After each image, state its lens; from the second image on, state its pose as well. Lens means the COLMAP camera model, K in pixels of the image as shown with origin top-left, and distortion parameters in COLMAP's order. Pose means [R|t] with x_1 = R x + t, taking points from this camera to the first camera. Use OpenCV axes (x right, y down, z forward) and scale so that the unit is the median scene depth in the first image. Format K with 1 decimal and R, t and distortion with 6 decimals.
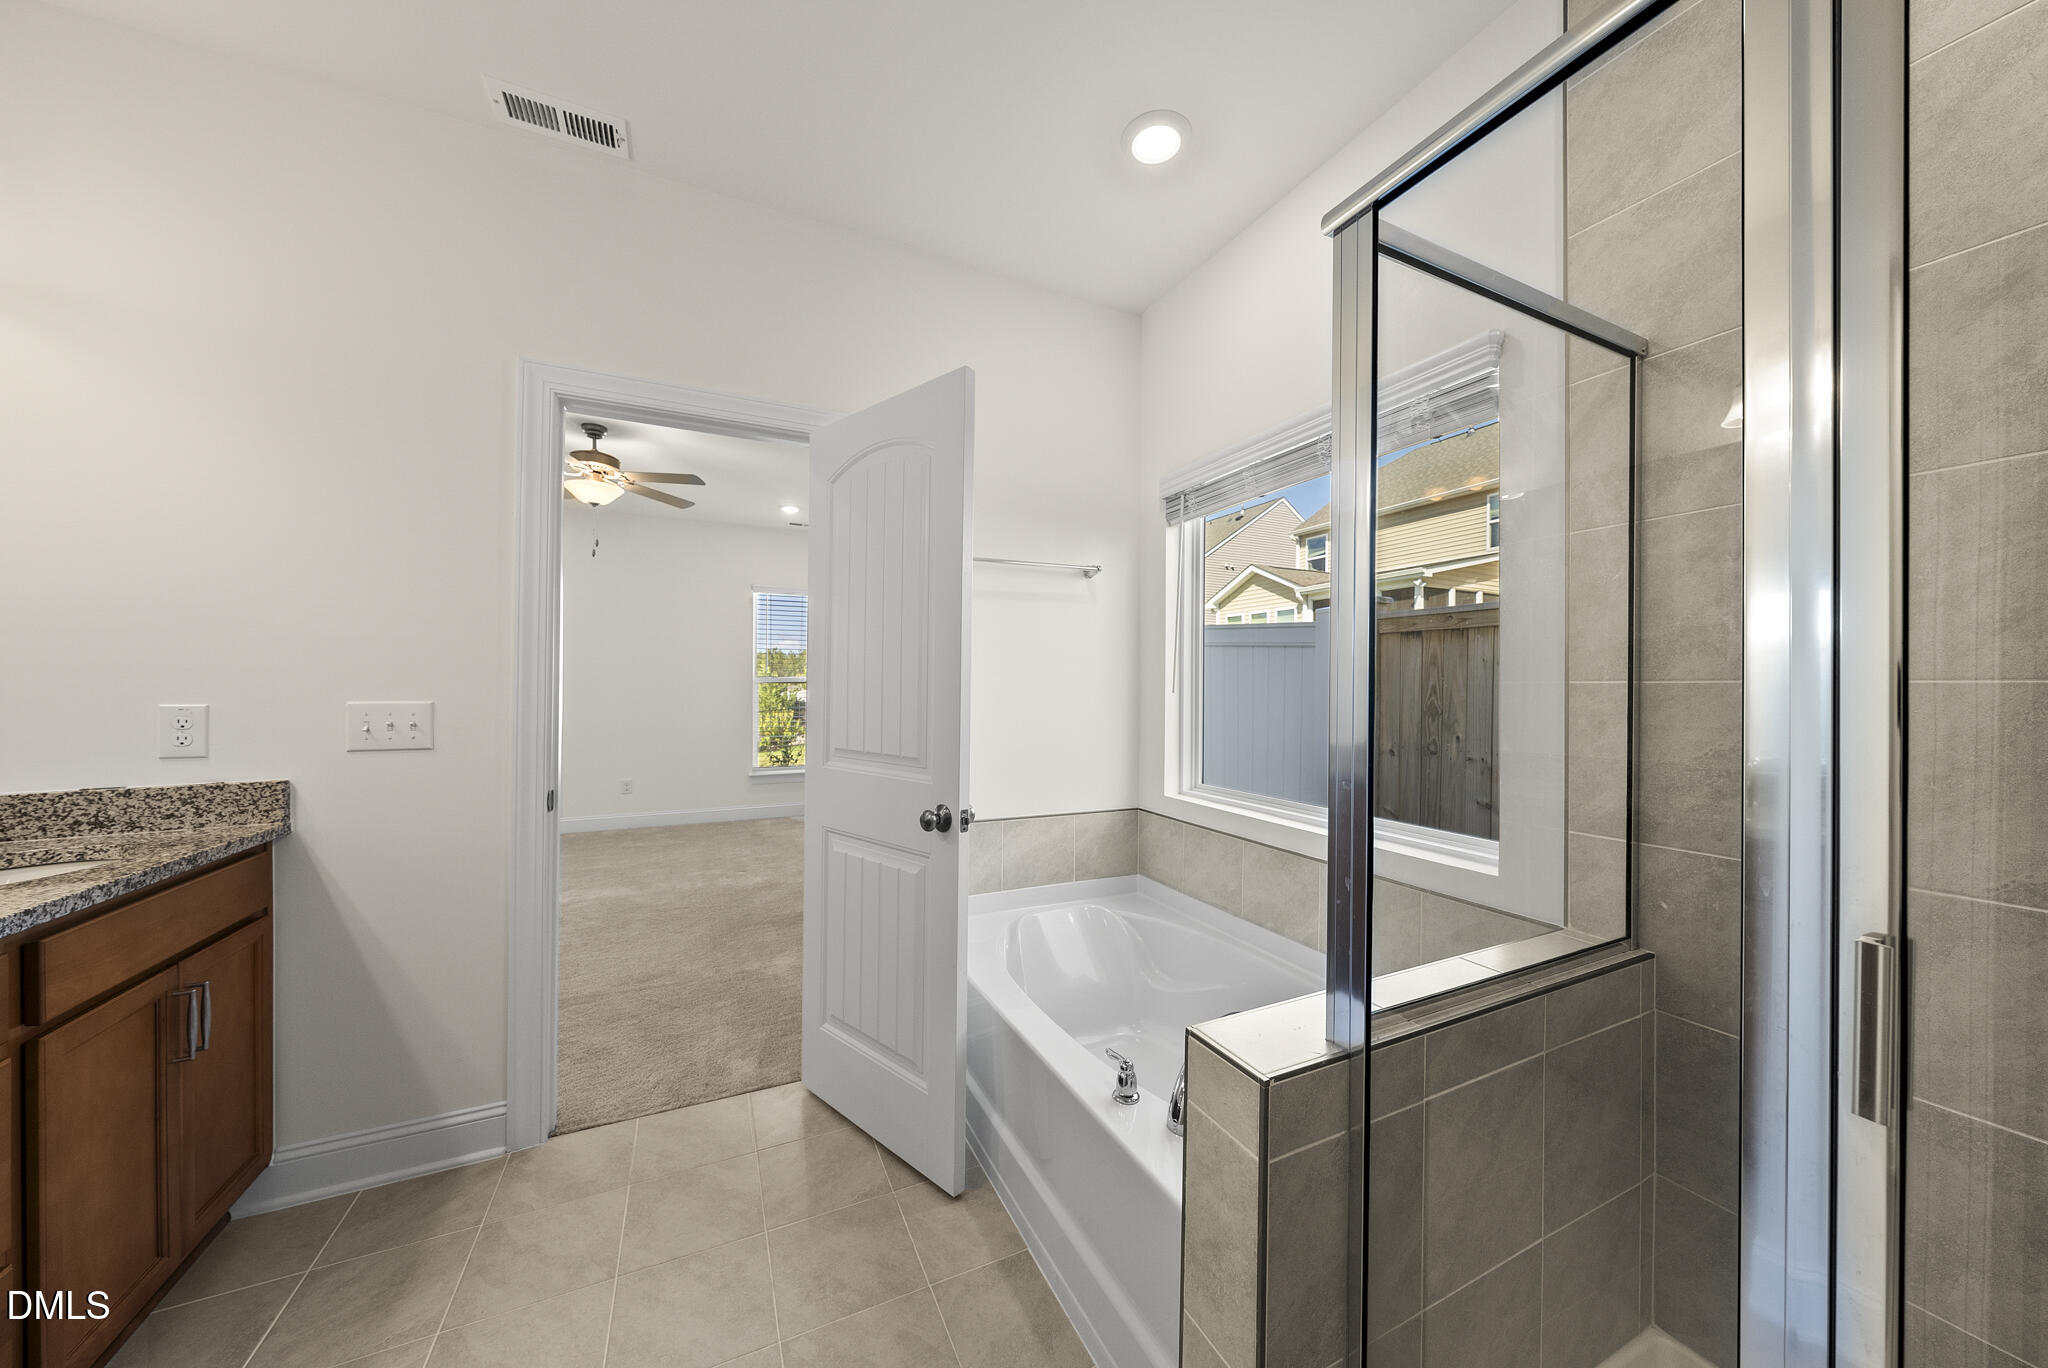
lens RADIAL K [[682.7, 0, 1020.5], [0, 682.7, 686.4], [0, 0, 1]] dist [0.000263, -0.000048]
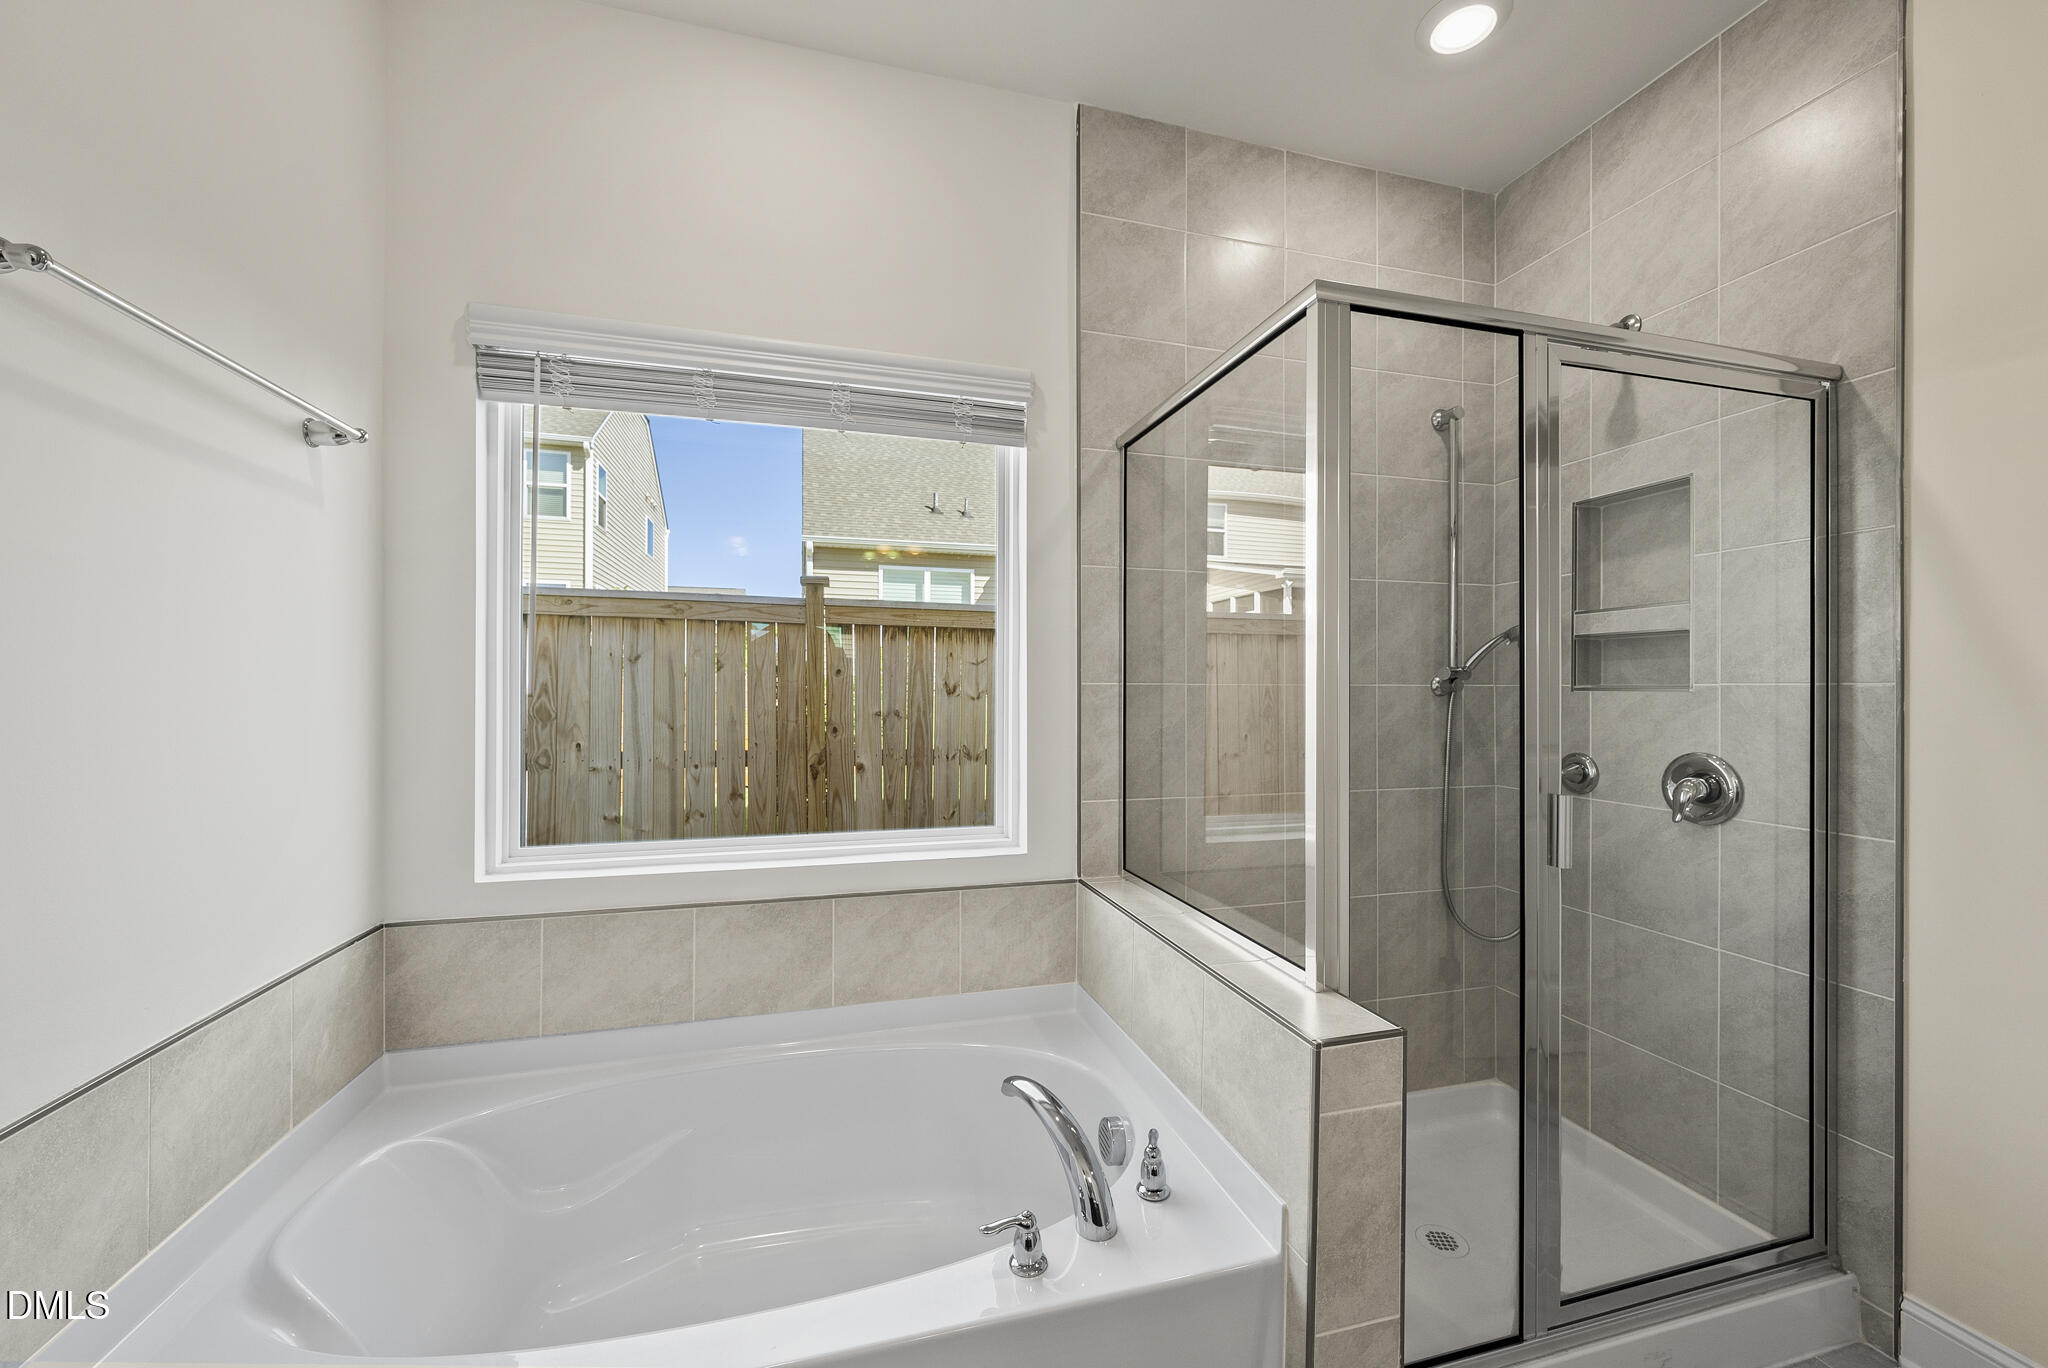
lens RADIAL K [[788.5, 0, 1026.3], [0, 788.5, 685.8], [0, 0, 1]] dist [-0.002476, -0.000327]
pose [[0.168446, -0.001158, 0.985710, -0.341783], [-0.002535, 0.999995, 0.001608, -0.001712], [-0.985708, -0.002769, 0.168442, 0.451069]]
